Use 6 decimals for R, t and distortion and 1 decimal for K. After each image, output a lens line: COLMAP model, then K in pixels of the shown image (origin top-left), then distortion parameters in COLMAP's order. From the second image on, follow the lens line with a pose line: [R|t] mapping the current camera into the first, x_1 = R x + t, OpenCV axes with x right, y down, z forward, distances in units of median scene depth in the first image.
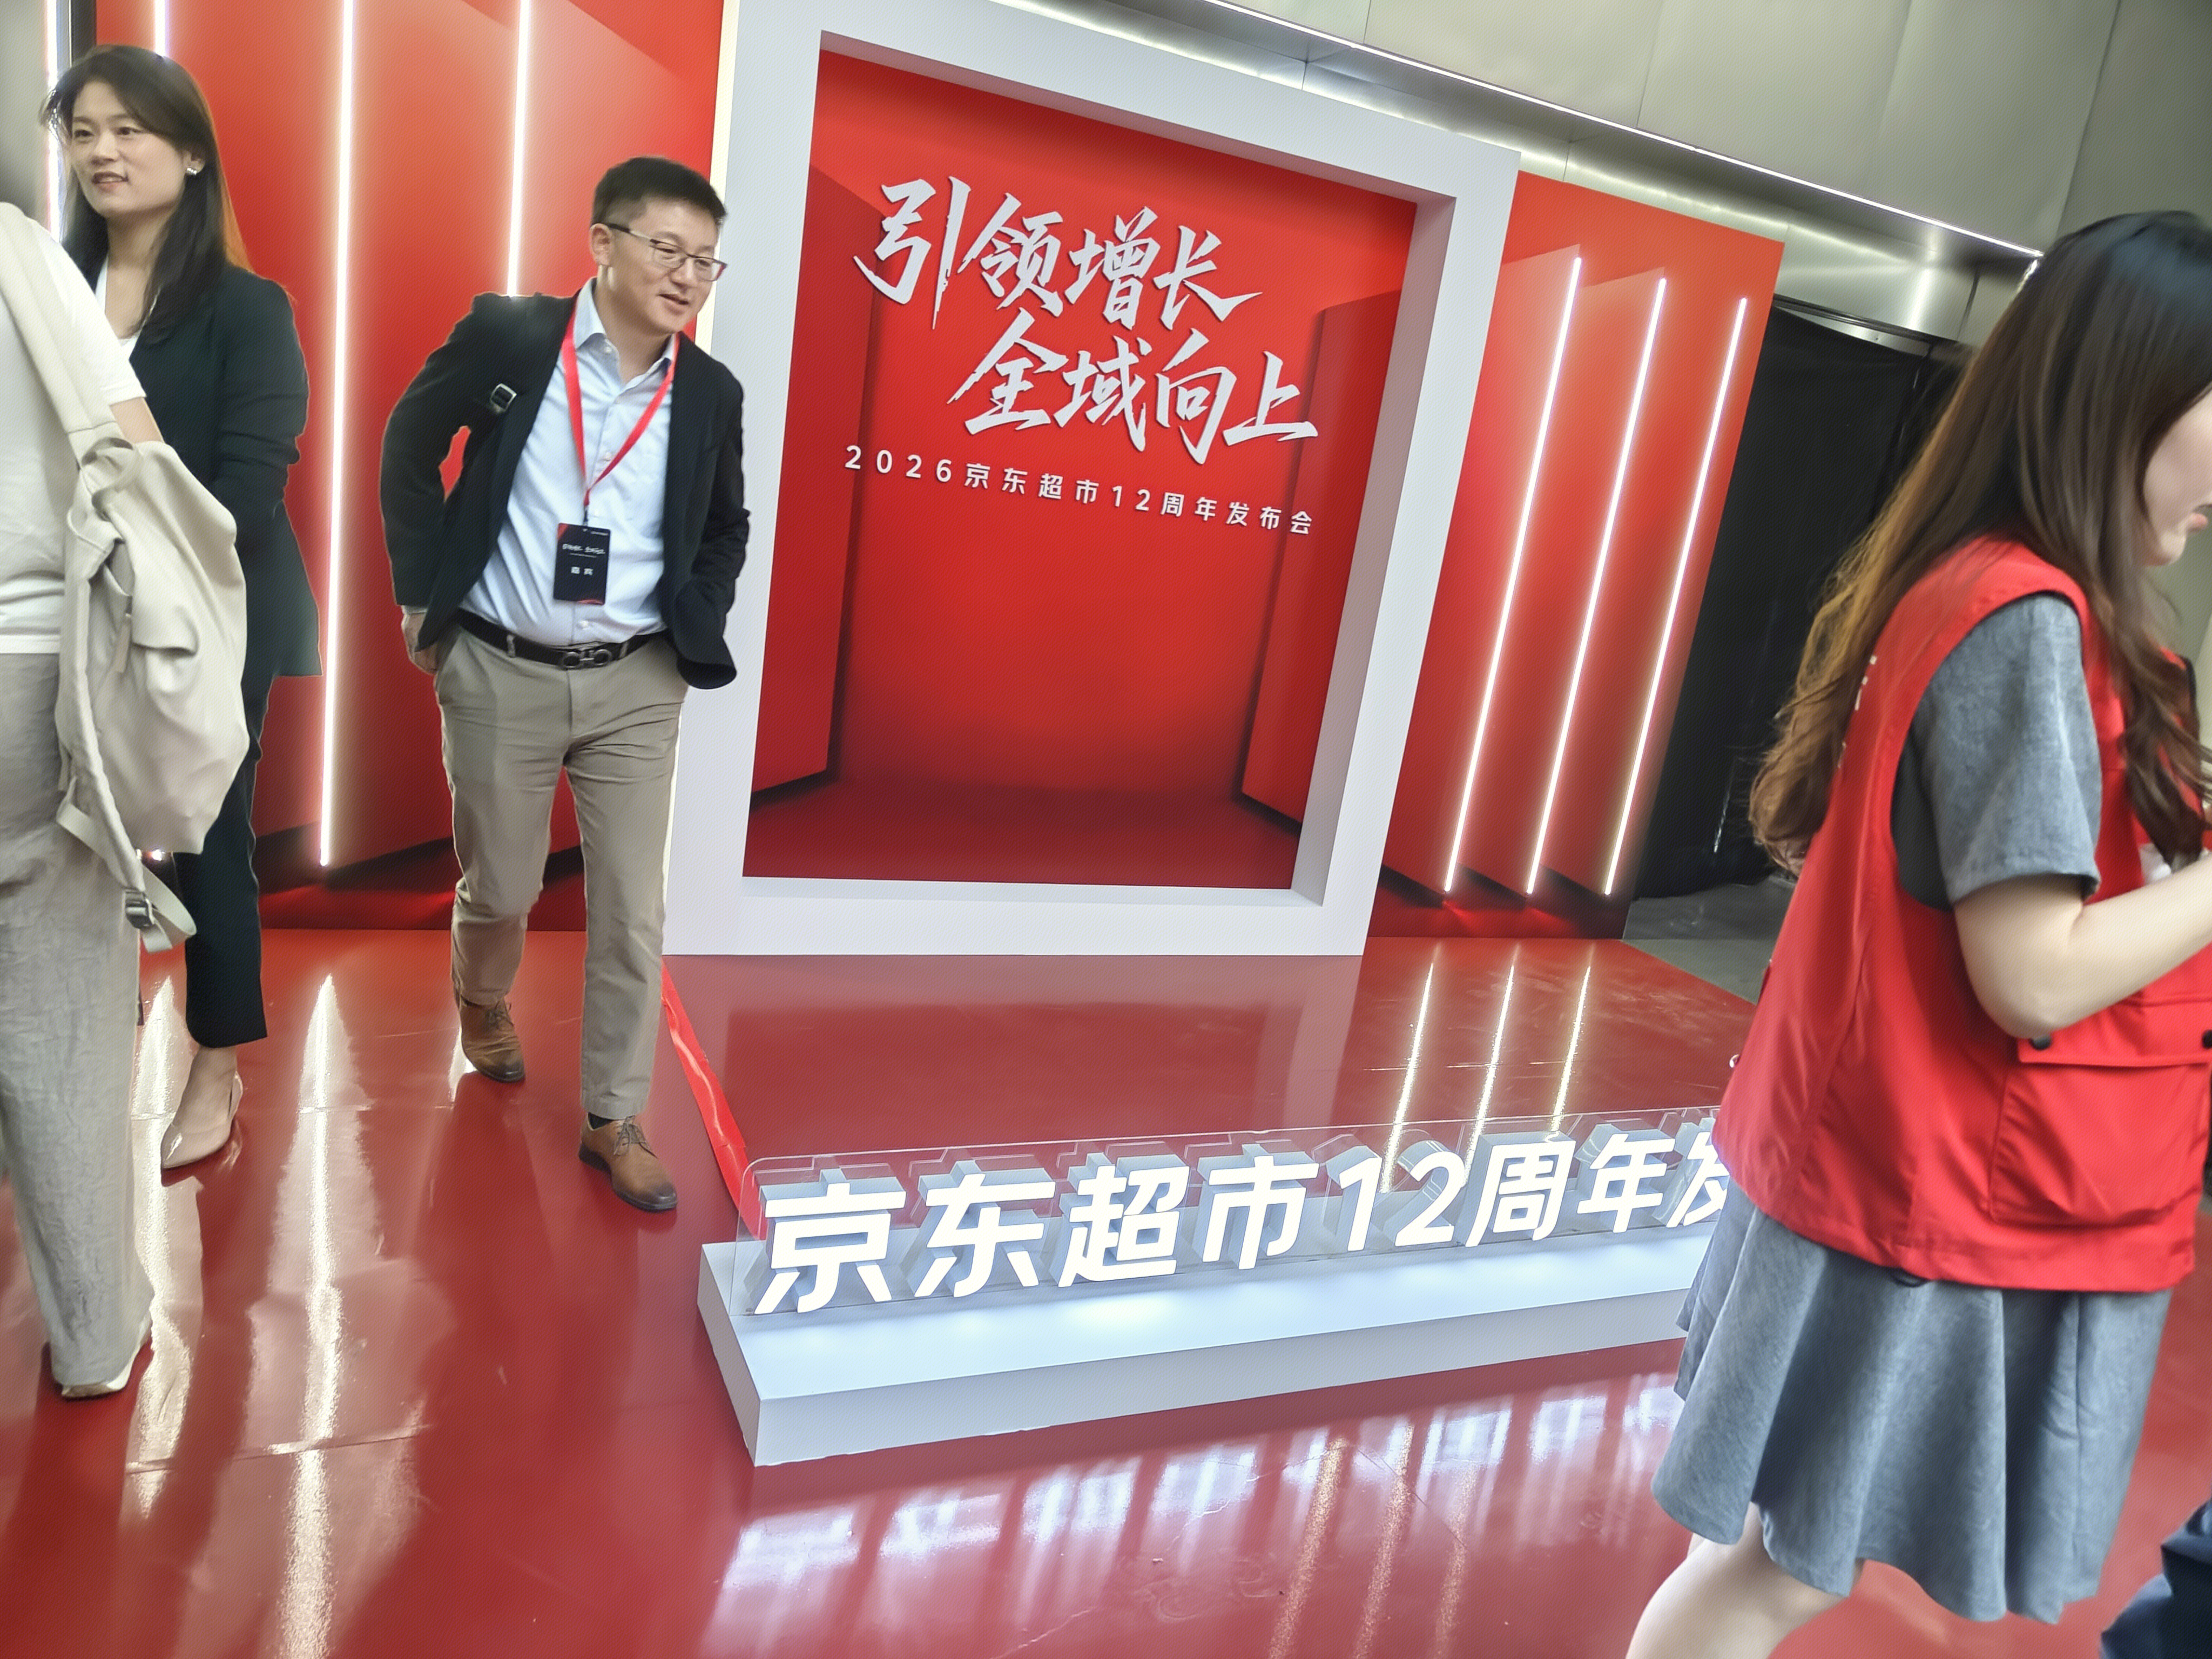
lens RADIAL K [[1546.1, 0, 1106.0], [0, 1546.1, 829.5], [0, 0, 1]] dist [0.013210, 0.005588]
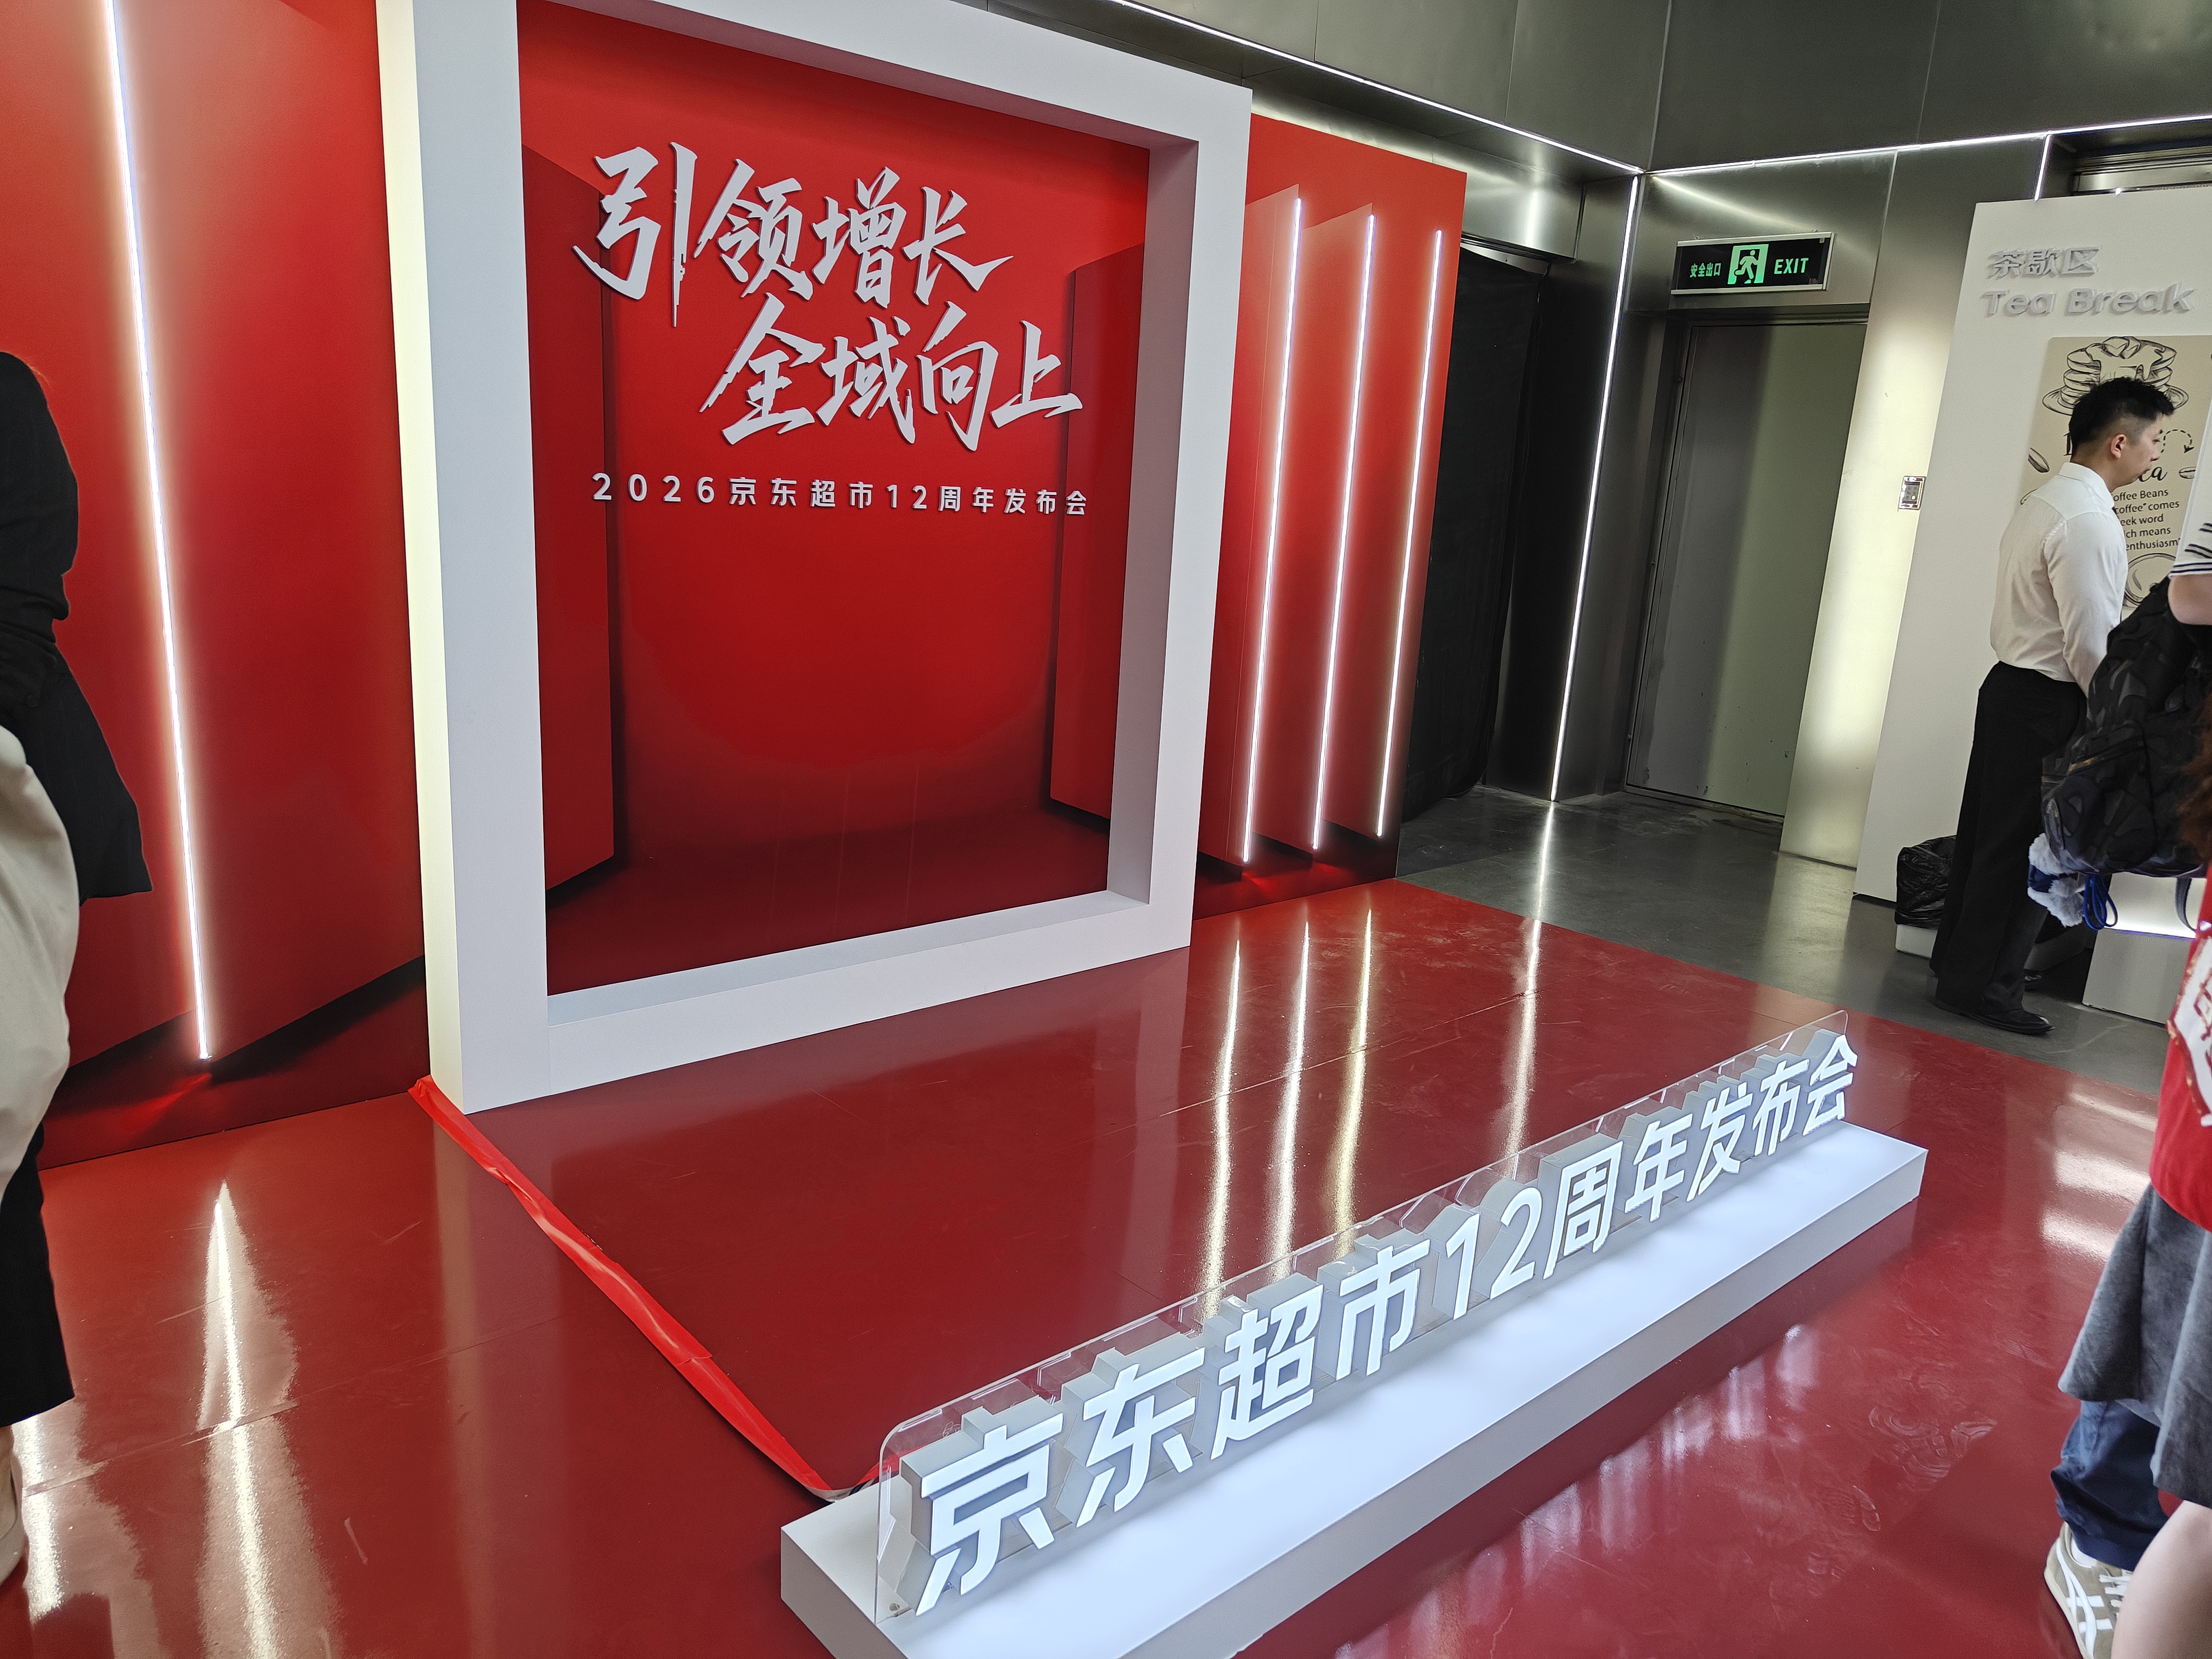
lens RADIAL K [[1546.1, 0, 1106.0], [0, 1546.1, 829.5], [0, 0, 1]] dist [0.013210, 0.005588]
pose [[0.954114, -0.158885, 0.253813, -0.138994], [0.151171, 0.987255, 0.049745, -0.054798], [-0.258482, -0.009093, 0.965973, 0.111623]]
